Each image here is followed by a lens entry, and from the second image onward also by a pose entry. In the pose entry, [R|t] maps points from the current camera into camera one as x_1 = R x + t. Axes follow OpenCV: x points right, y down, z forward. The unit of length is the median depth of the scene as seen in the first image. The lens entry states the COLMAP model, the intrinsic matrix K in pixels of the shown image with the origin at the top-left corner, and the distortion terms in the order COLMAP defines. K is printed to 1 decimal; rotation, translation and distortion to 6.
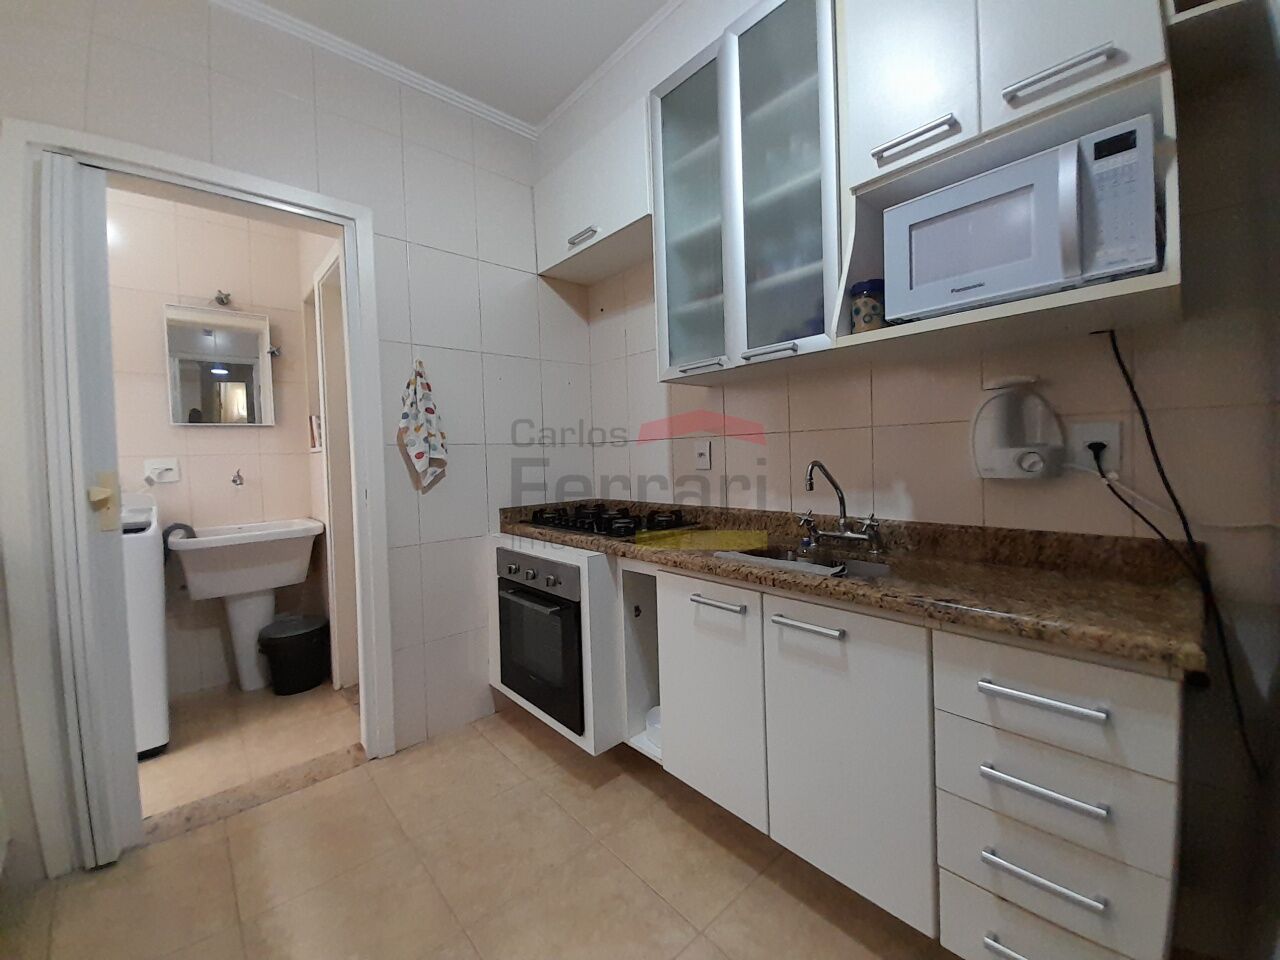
lens RADIAL K [[502.3, 0, 653.1], [0, 502.3, 467.8], [0, 0, 1]] dist [0.015575, -0.013827]
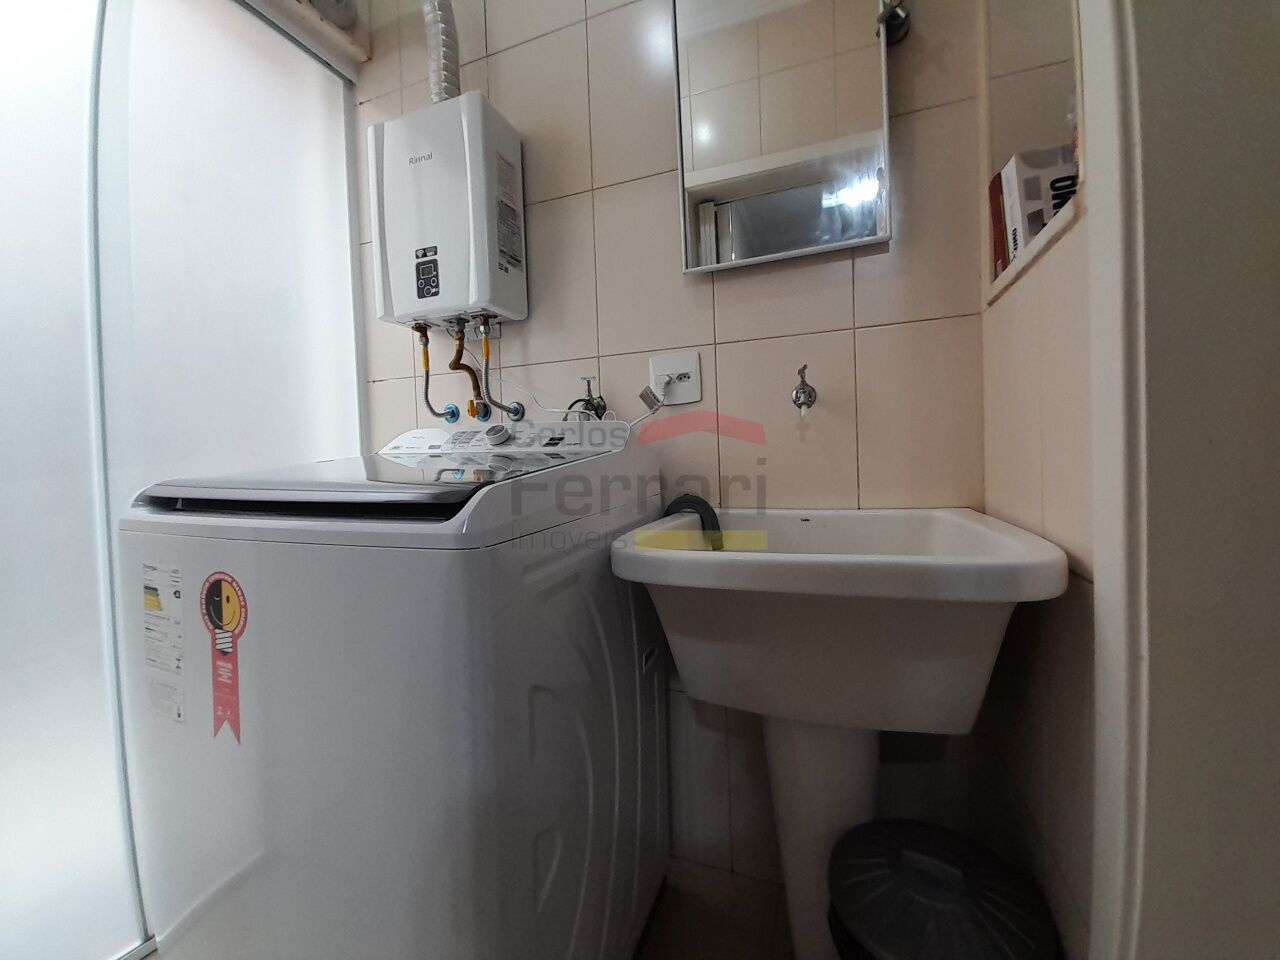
lens RADIAL K [[502.3, 0, 653.1], [0, 502.3, 467.8], [0, 0, 1]] dist [0.015575, -0.013827]
pose [[0.469485, 0.035521, -0.882226, -0.714943], [-0.004875, 0.999279, 0.037640, 0.088630], [0.882927, -0.013371, 0.469319, 0.957451]]
